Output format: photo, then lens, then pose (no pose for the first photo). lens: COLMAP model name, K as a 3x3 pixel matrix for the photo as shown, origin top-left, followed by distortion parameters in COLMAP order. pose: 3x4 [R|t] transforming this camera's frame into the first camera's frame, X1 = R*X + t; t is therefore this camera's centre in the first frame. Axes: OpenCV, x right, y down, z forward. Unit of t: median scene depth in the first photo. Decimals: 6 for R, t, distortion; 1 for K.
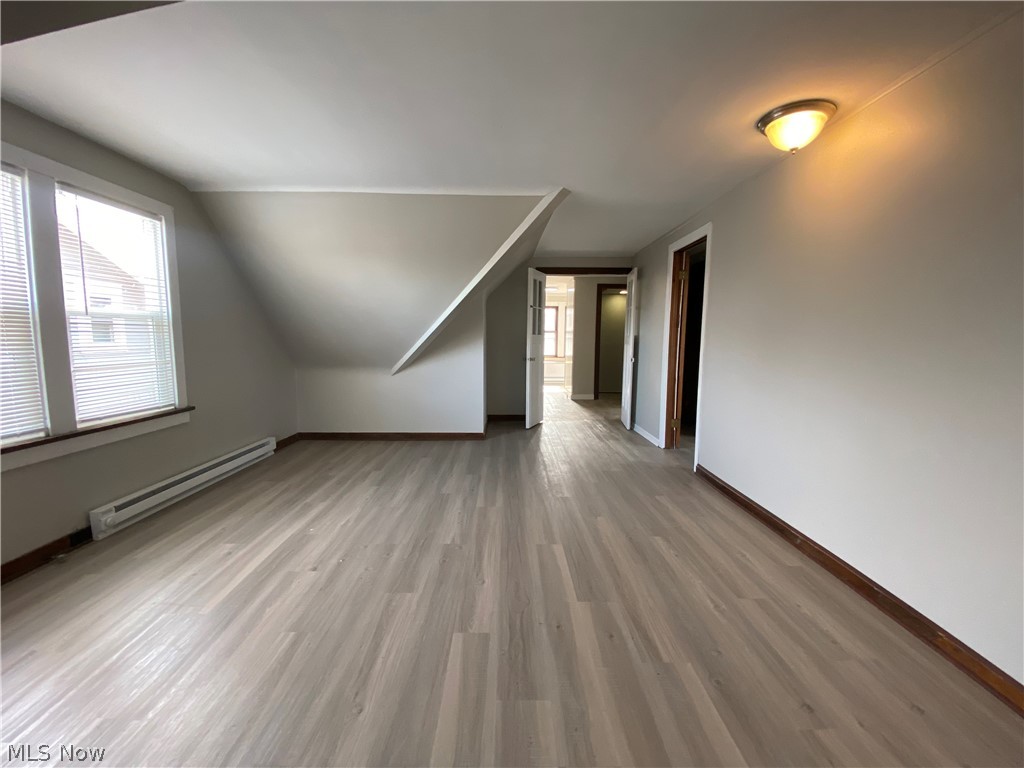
lens RADIAL K [[414.5, 0, 507.6], [0, 414.5, 385.6], [0, 0, 1]] dist [0.012167, -0.015413]
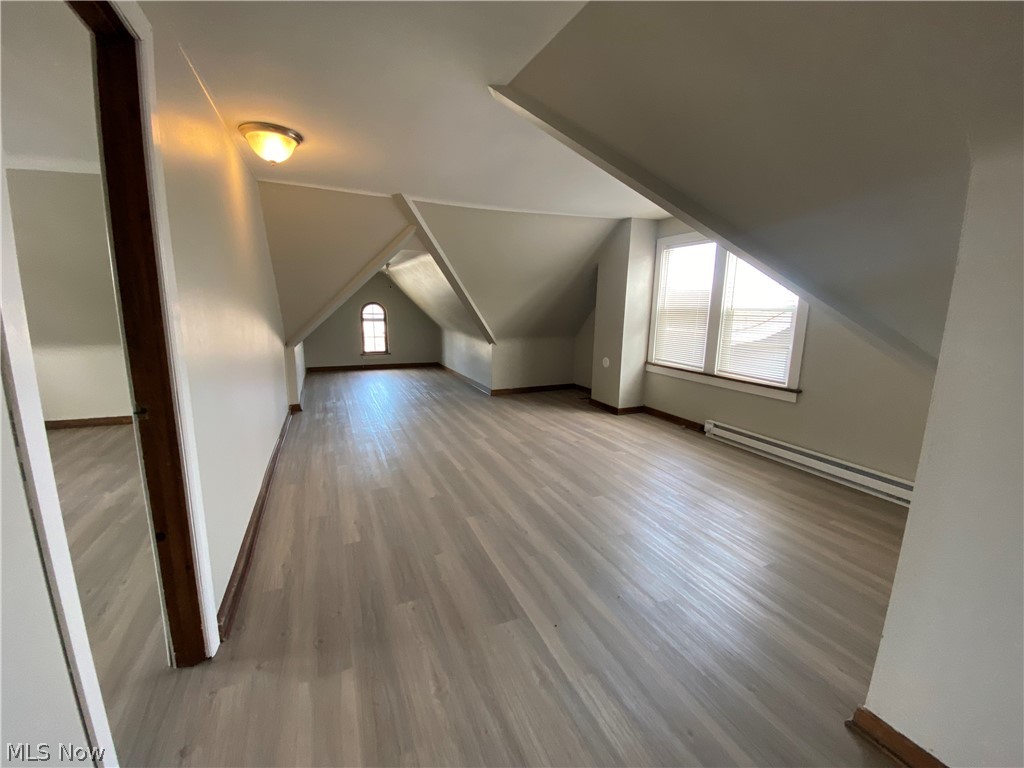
lens RADIAL K [[414.5, 0, 510.6], [0, 414.5, 381.2], [0, 0, 1]] dist [0.012167, -0.015413]
pose [[-0.919881, 0.050523, -0.388929, 0.489232], [-0.061999, 0.960466, 0.271405, -0.293568], [0.387266, 0.273774, -0.880382, 2.173516]]
